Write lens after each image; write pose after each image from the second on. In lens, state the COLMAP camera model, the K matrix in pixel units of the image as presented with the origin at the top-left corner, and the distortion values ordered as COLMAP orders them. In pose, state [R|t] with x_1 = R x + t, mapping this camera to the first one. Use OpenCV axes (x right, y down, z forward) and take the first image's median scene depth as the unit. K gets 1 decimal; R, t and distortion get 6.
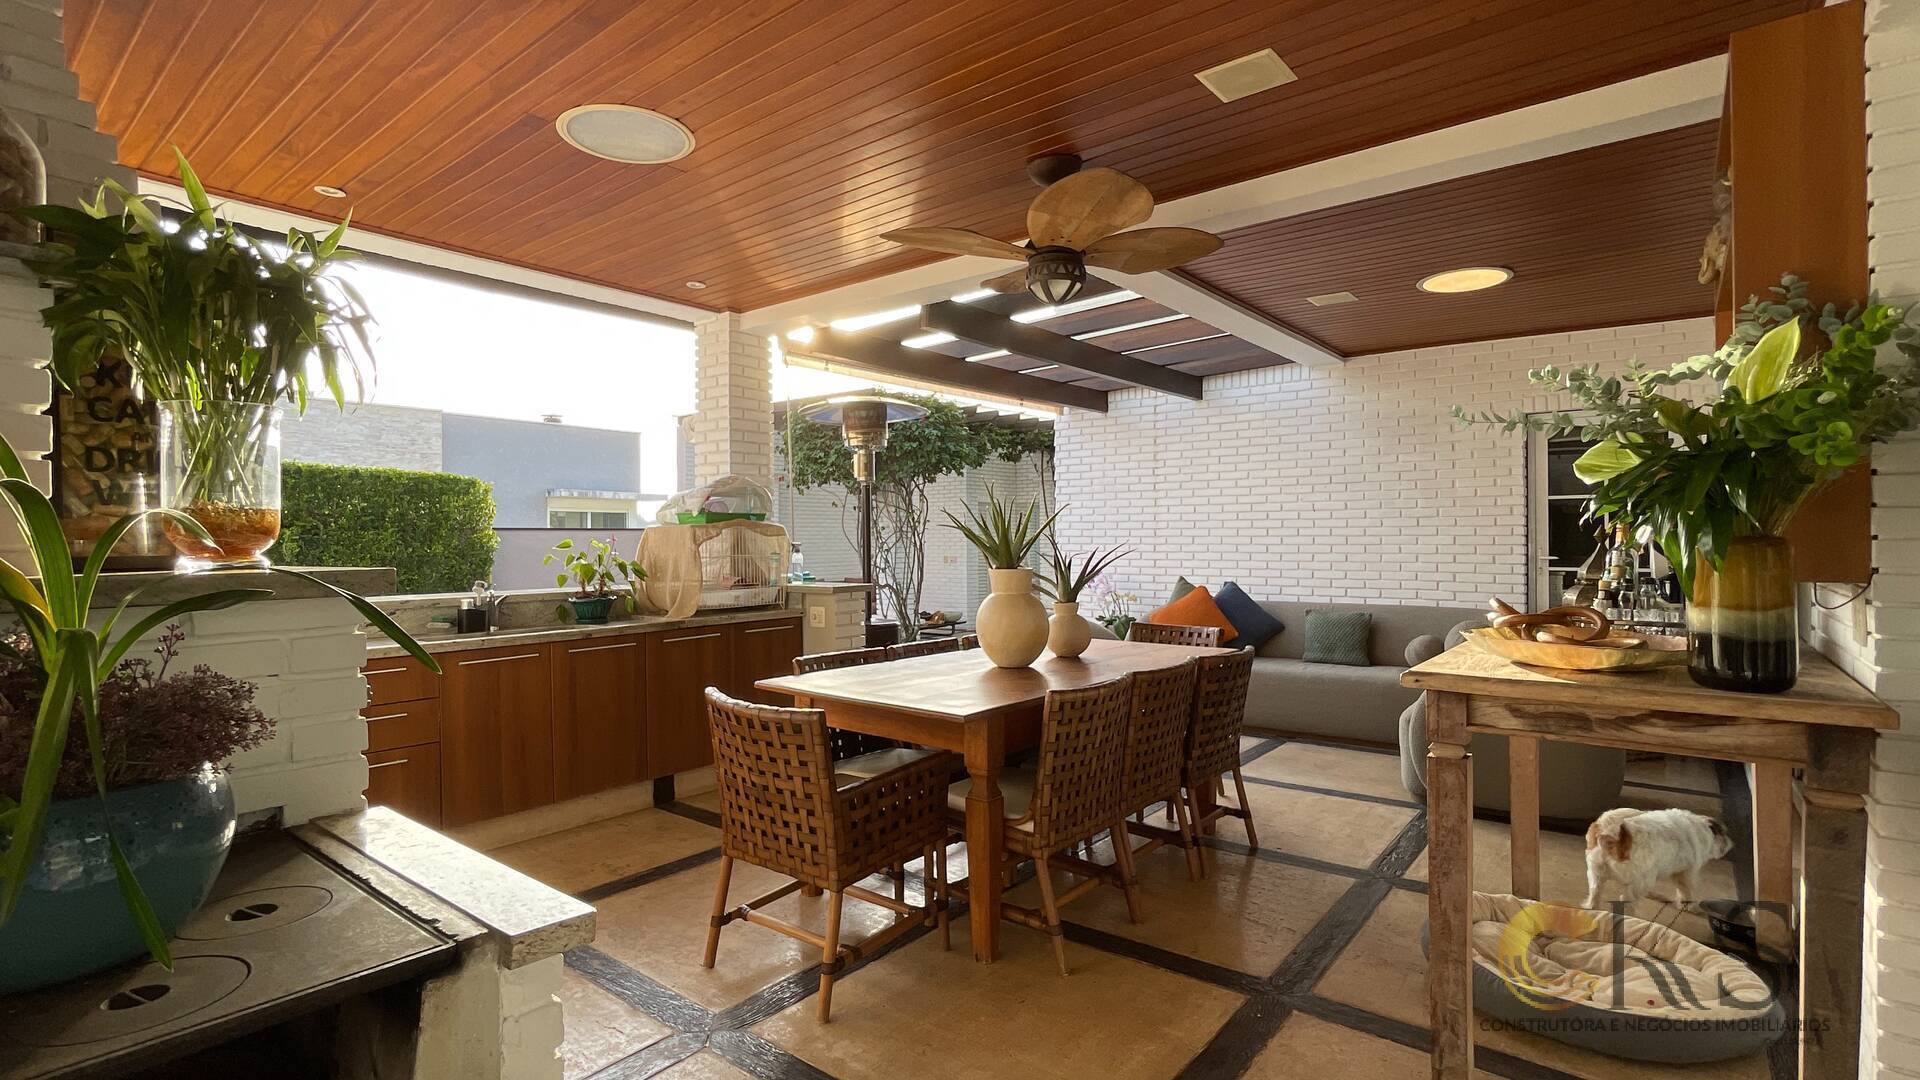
lens RADIAL K [[894.2, 0, 951.0], [0, 894.2, 544.3], [0, 0, 1]] dist [0.001149, -0.000129]
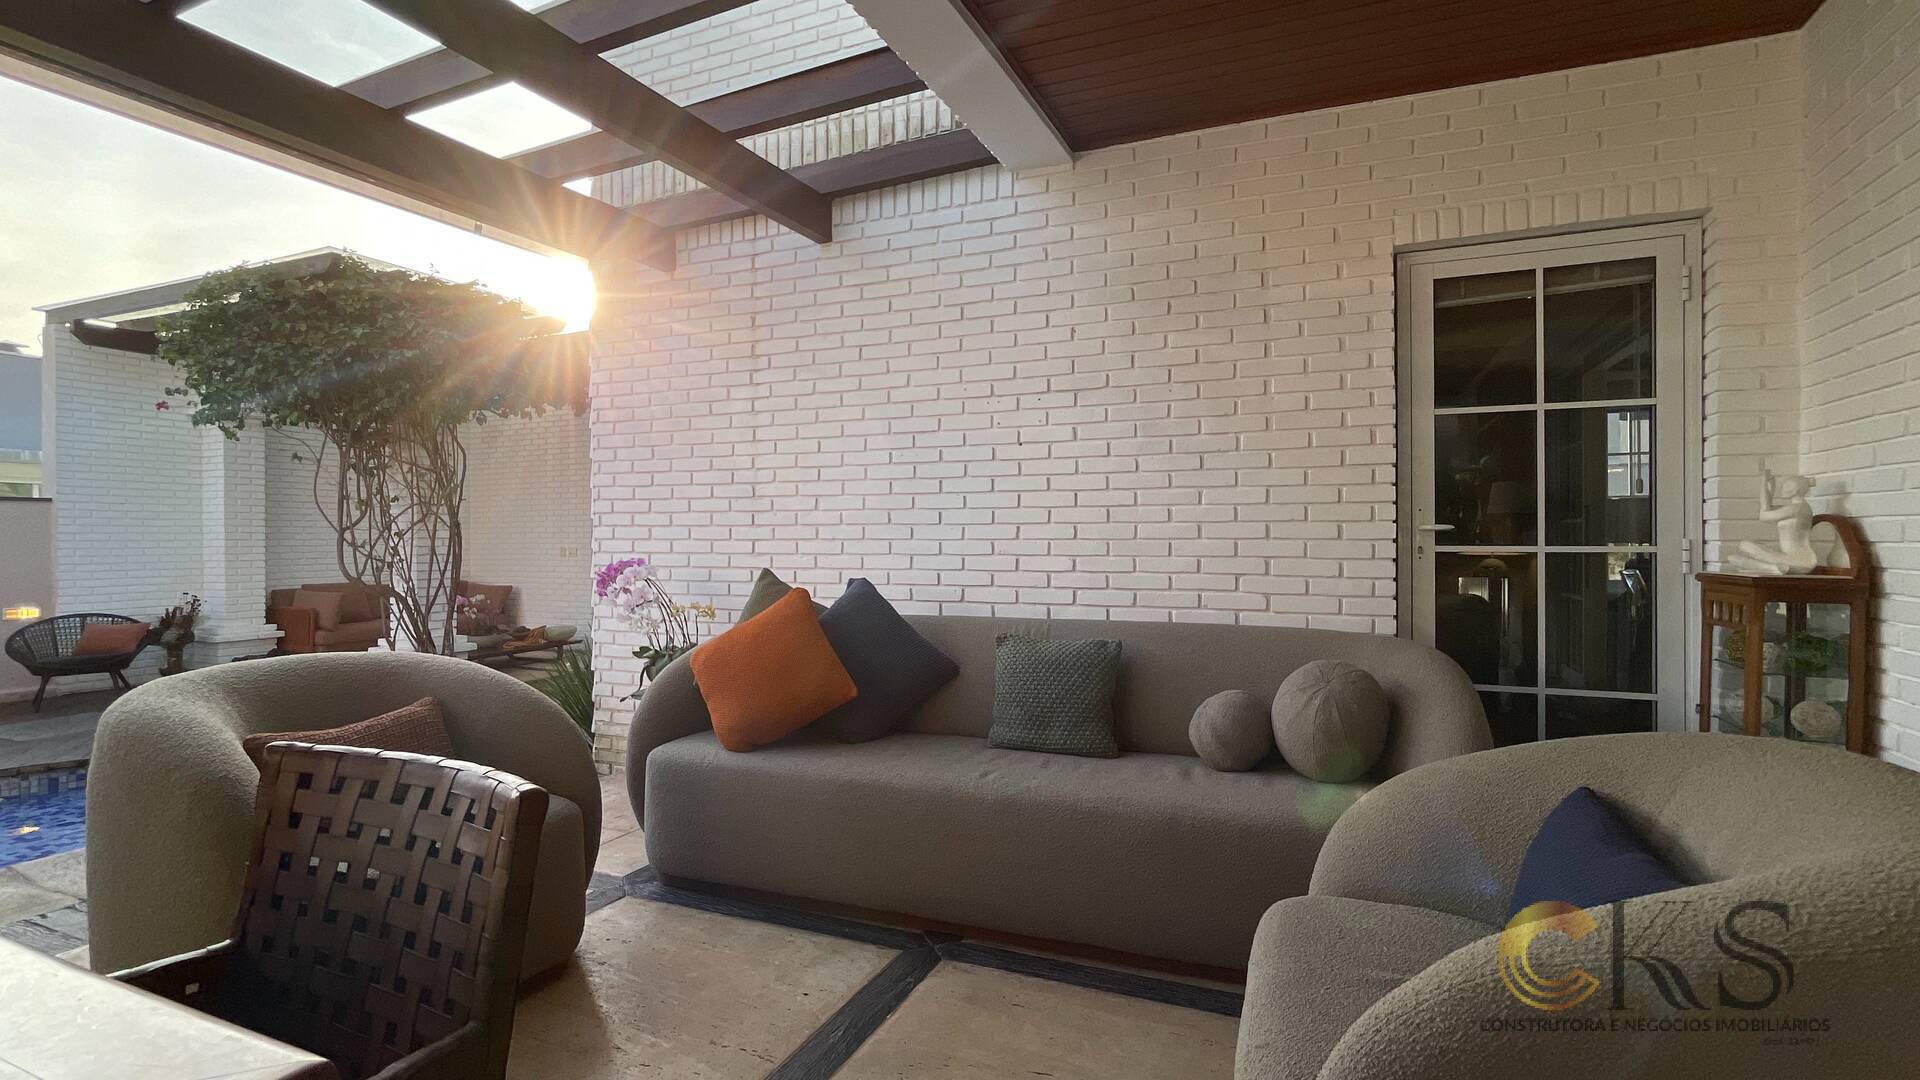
lens RADIAL K [[894.2, 0, 959.3], [0, 894.2, 540.8], [0, 0, 1]] dist [0.001149, -0.000129]
pose [[0.961653, 0.007114, 0.274177, 0.228445], [-0.005301, 0.999959, -0.007352, 0.024457], [-0.274218, 0.005617, 0.961651, 0.504377]]
